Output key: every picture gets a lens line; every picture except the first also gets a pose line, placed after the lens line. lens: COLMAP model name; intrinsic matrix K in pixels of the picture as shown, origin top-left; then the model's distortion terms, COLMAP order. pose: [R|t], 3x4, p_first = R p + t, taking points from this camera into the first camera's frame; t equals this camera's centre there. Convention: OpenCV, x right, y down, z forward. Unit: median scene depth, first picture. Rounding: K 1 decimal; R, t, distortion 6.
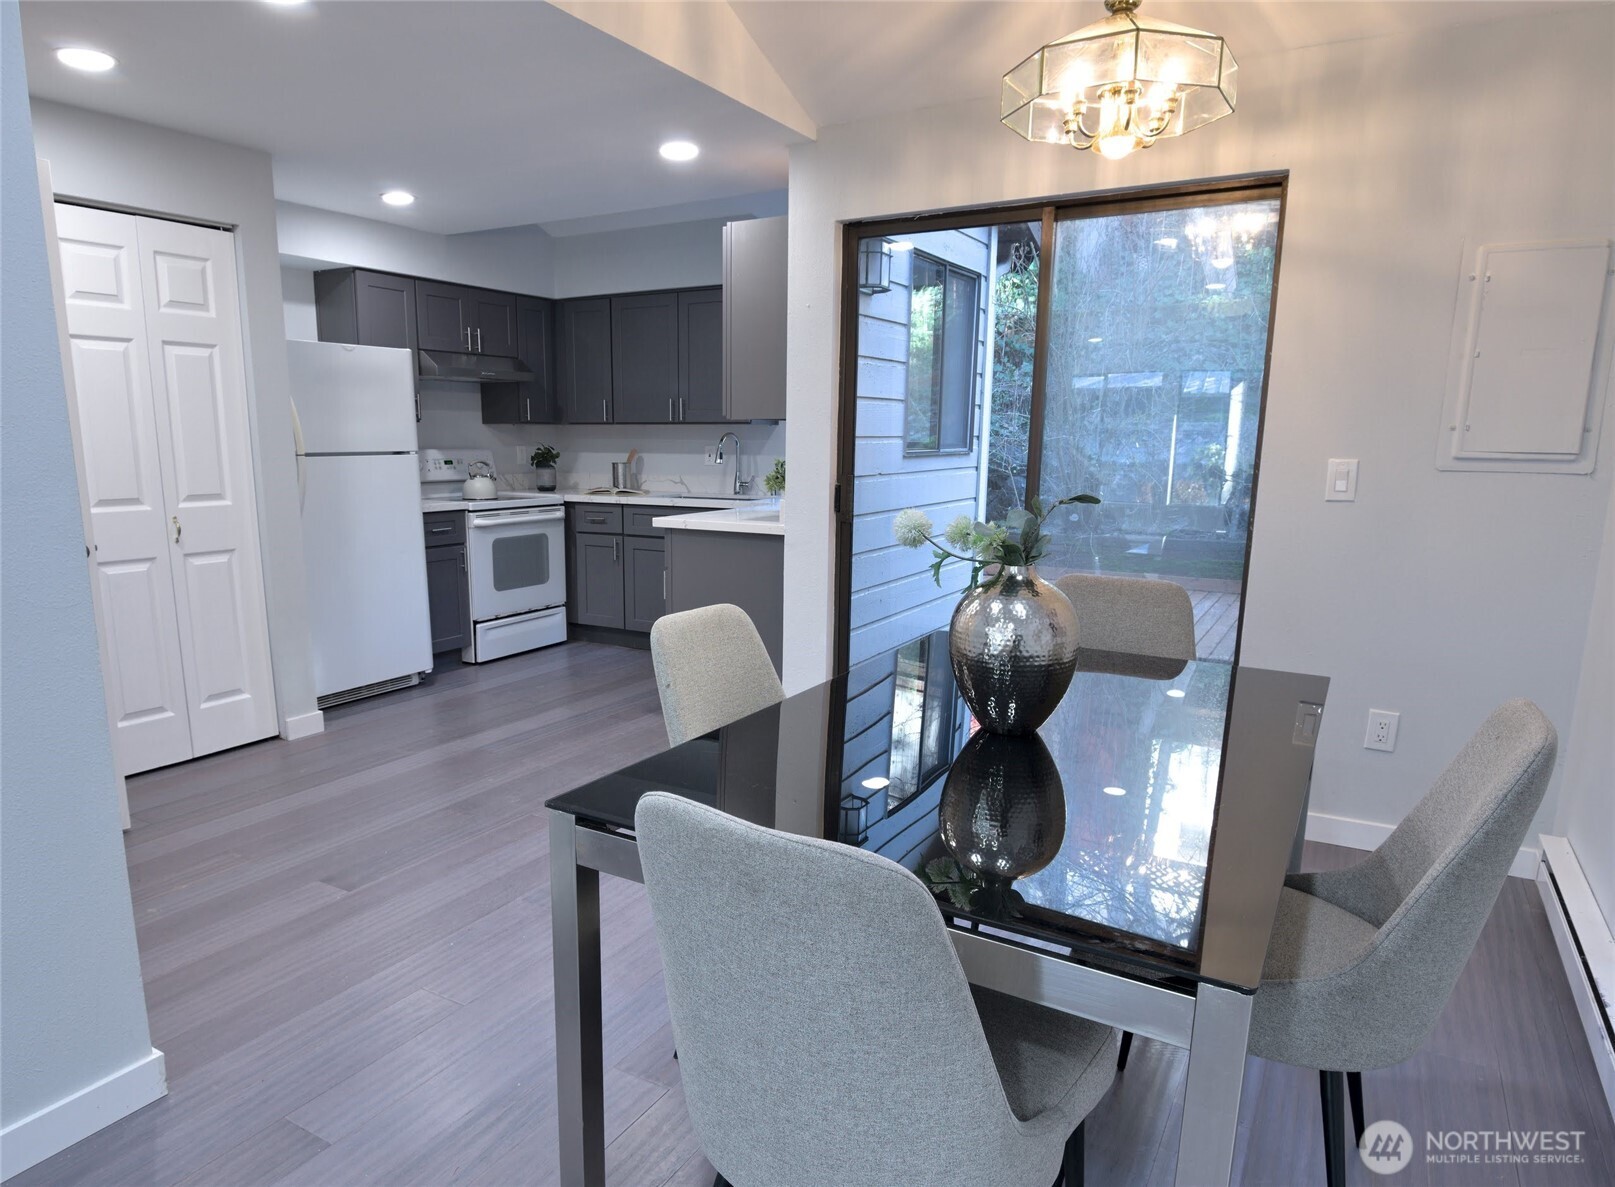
lens RADIAL K [[1010.8, 0, 759.5], [0, 1010.8, 655.3], [0, 0, 1]] dist [-0.018446, -0.001608]
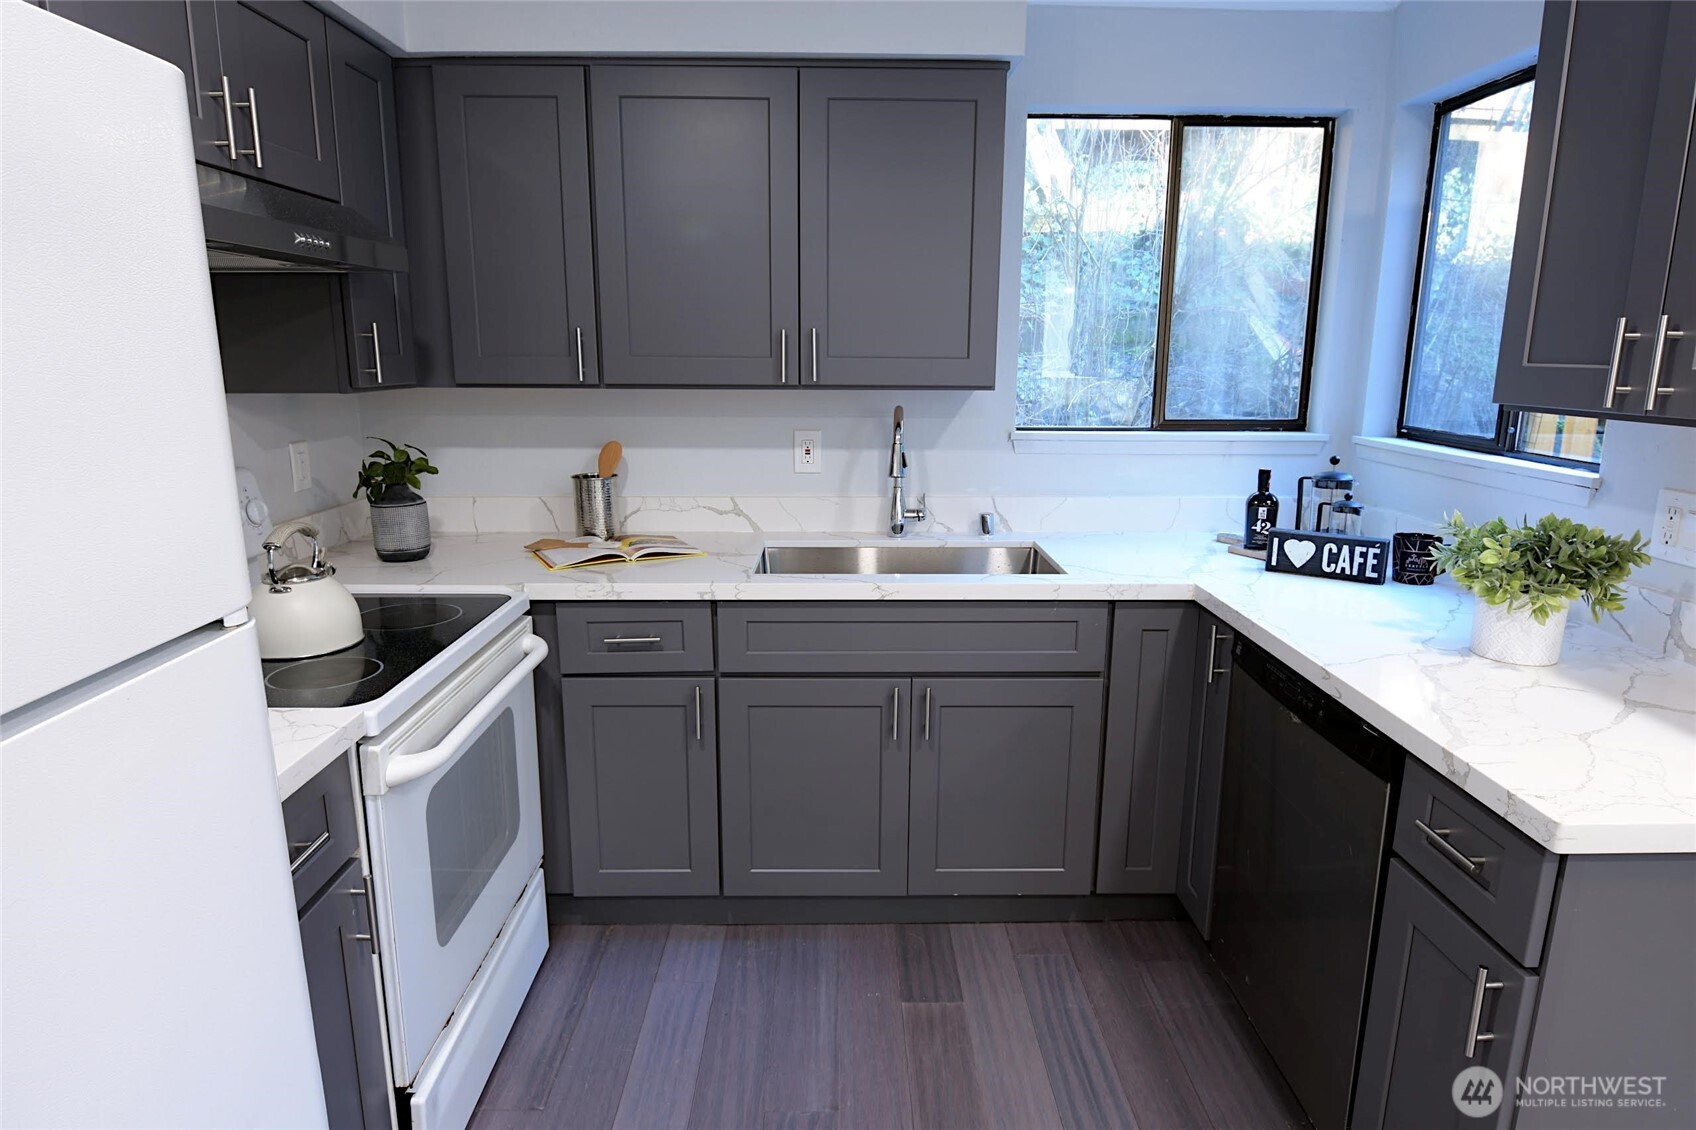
lens RADIAL K [[974.0, 0, 844.9], [0, 974.0, 564.4], [0, 0, 1]] dist [-0.008396, -0.005728]
pose [[0.853523, -0.113325, 0.508582, -0.274703], [0.110406, 0.993233, 0.036030, -0.166759], [-0.509223, 0.025399, 0.860260, 0.634451]]
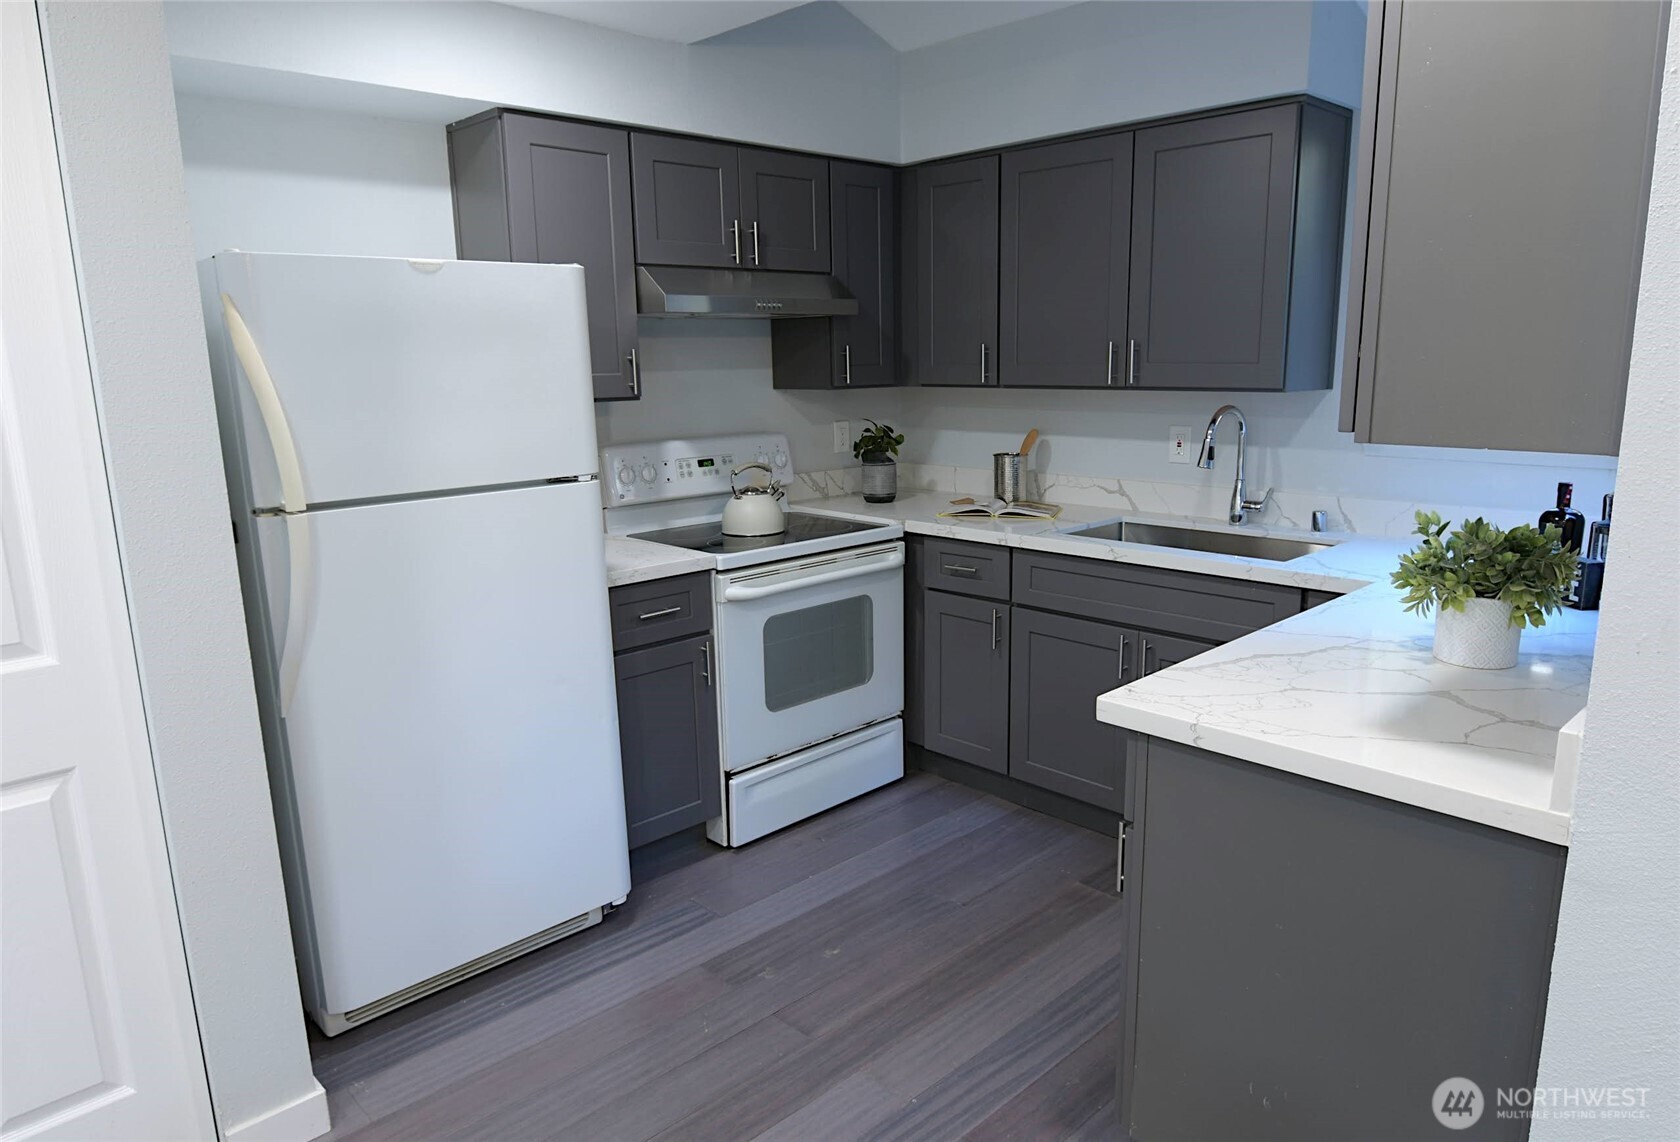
lens RADIAL K [[1071.9, 0, 874.6], [0, 1071.9, 582.0], [0, 0, 1]] dist [-0.003917, 0.001284]
pose [[0.968331, 0.030928, -0.247745, -0.064564], [-0.030966, 0.999513, 0.003744, -0.127811], [0.247740, 0.004047, 0.968818, 0.434666]]
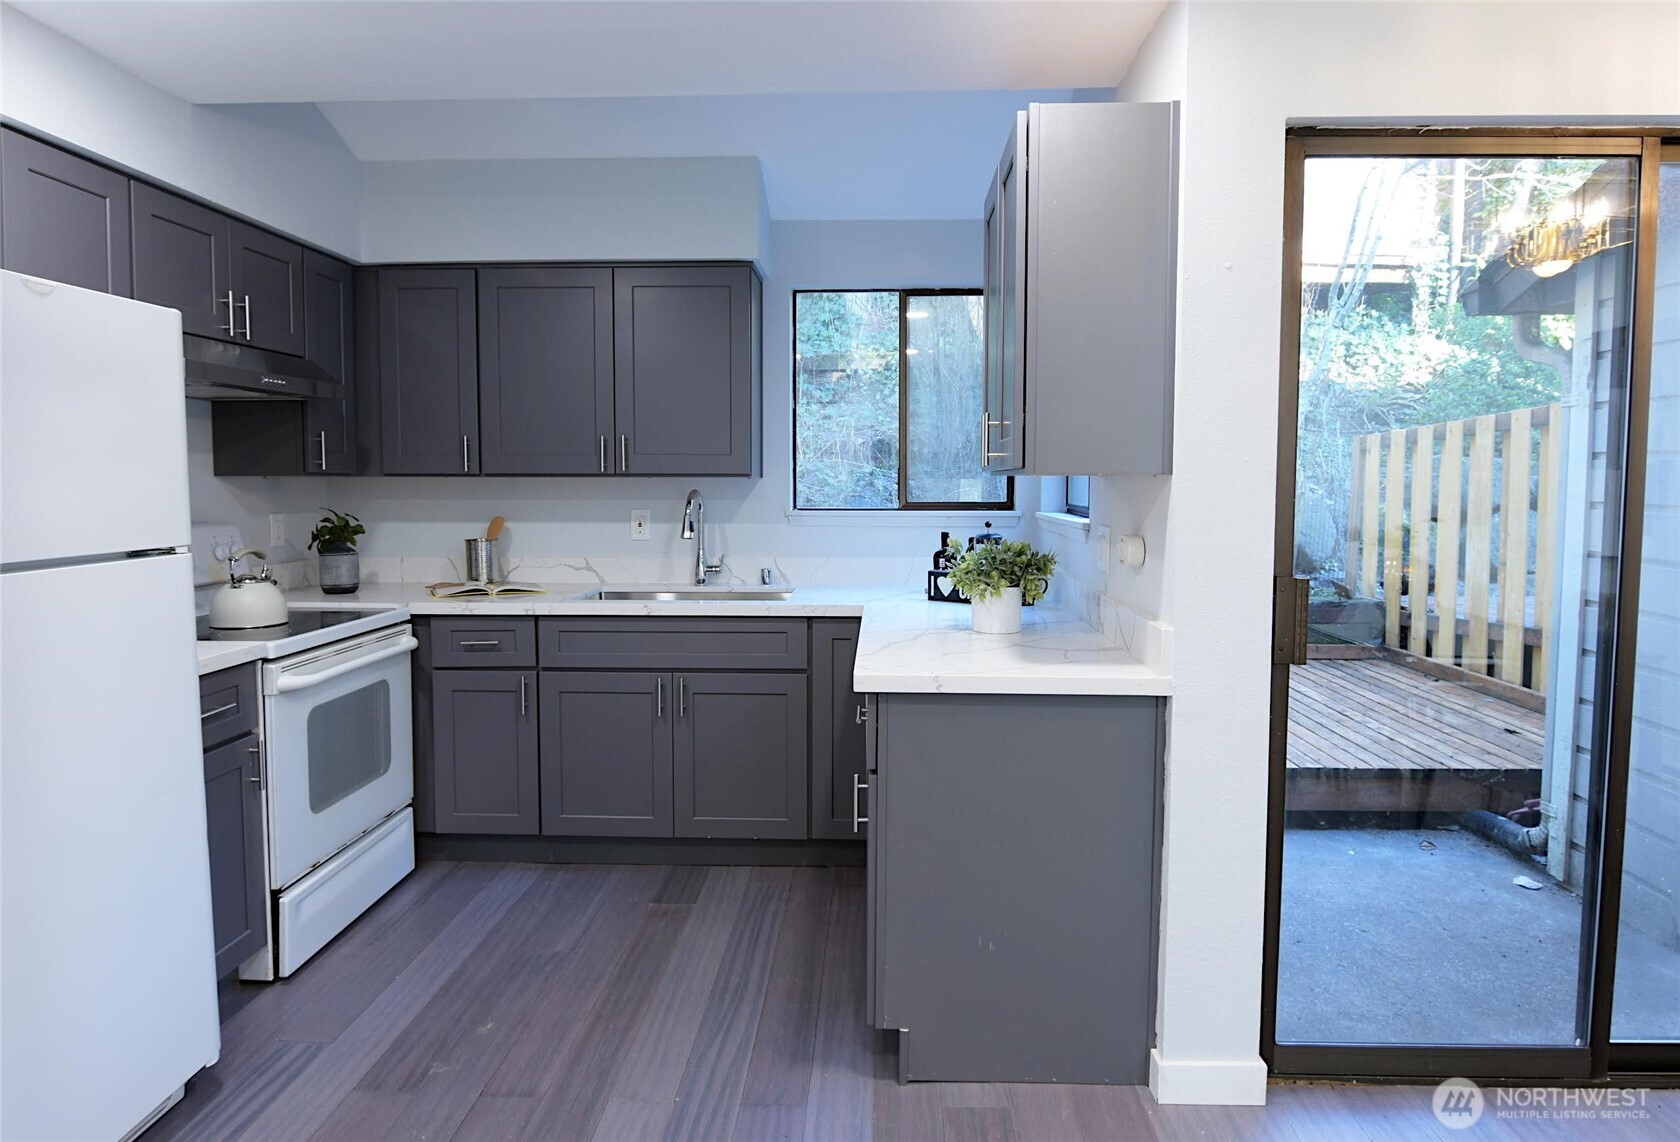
lens RADIAL K [[991.8, 0, 836.5], [0, 991.8, 544.3], [0, 0, 1]] dist [-0.009973, -0.005917]
pose [[0.880902, -0.035106, 0.471996, -0.242163], [0.103850, 0.987280, -0.120387, -0.101958], [-0.461766, 0.155066, 0.873342, 0.418707]]
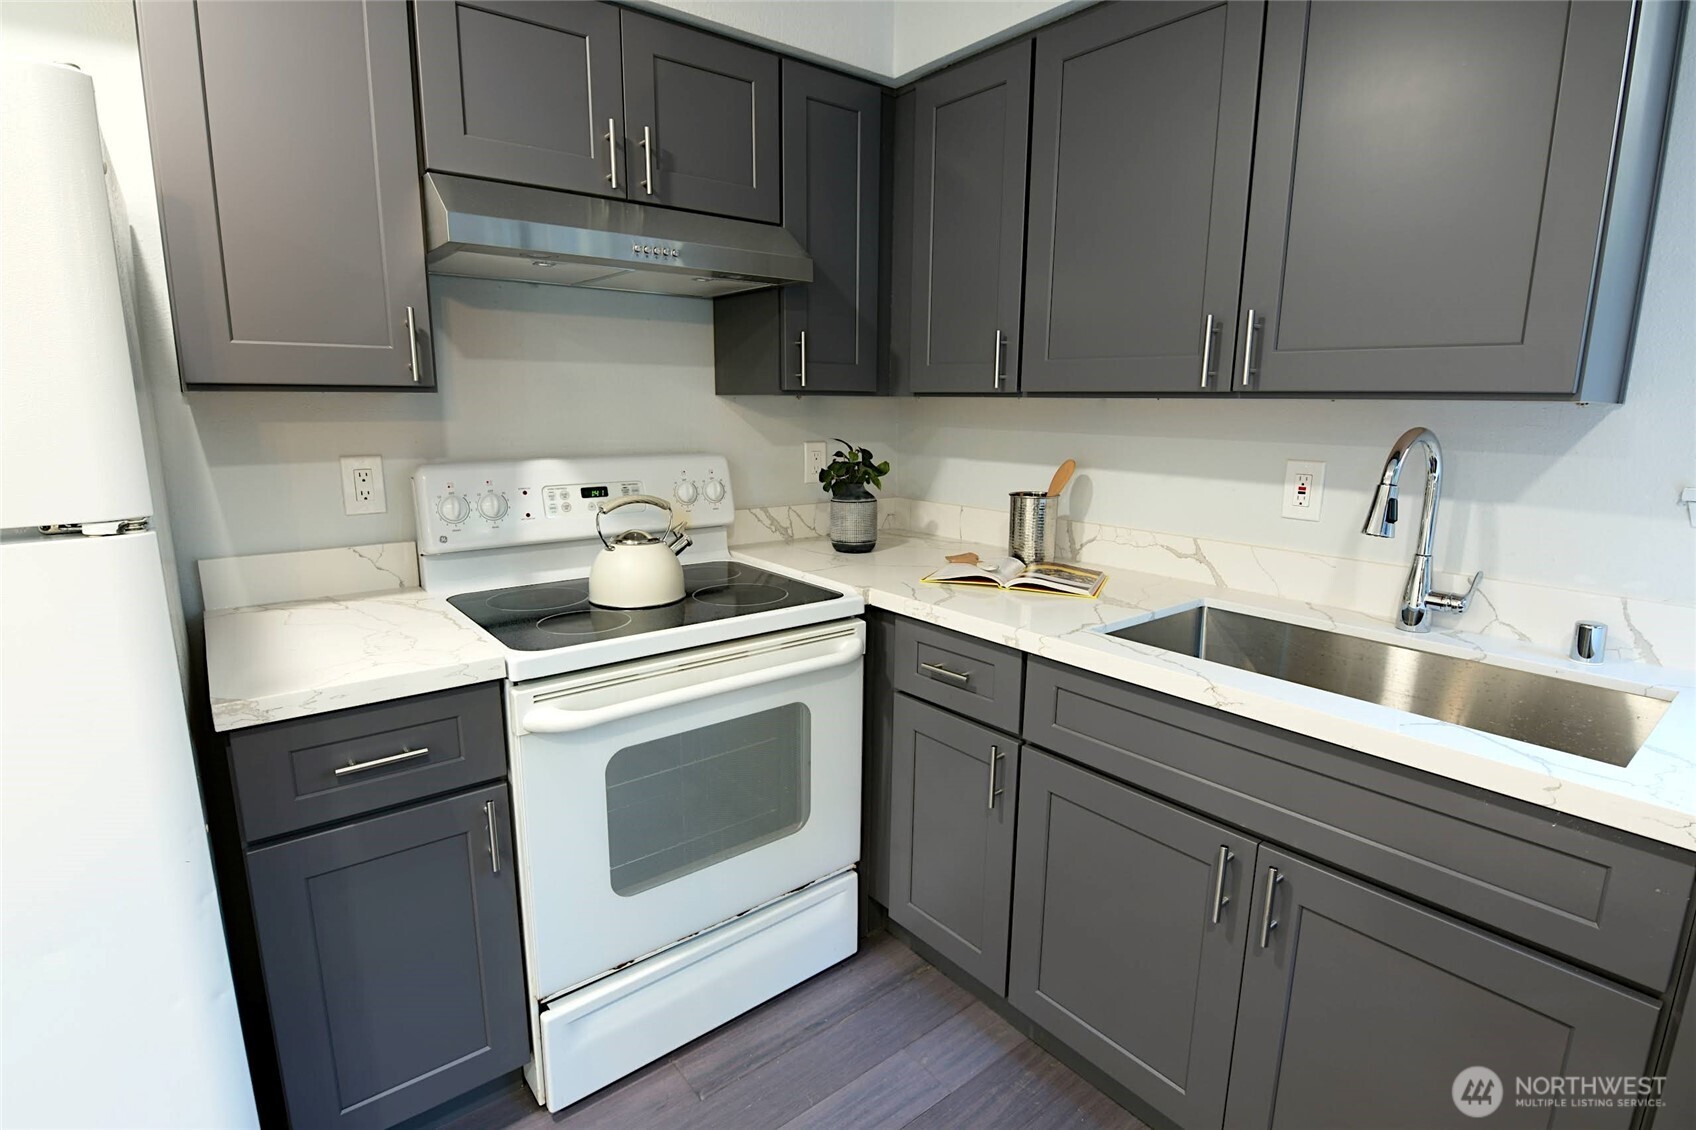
lens RADIAL K [[821.7, 0, 854.8], [0, 821.7, 564.7], [0, 0, 1]] dist [-0.010800, -0.003065]
pose [[0.937704, 0.069582, -0.340396, -0.097415], [-0.075374, 0.997148, -0.003805, -0.166796], [0.339161, 0.029225, 0.940274, 0.719588]]
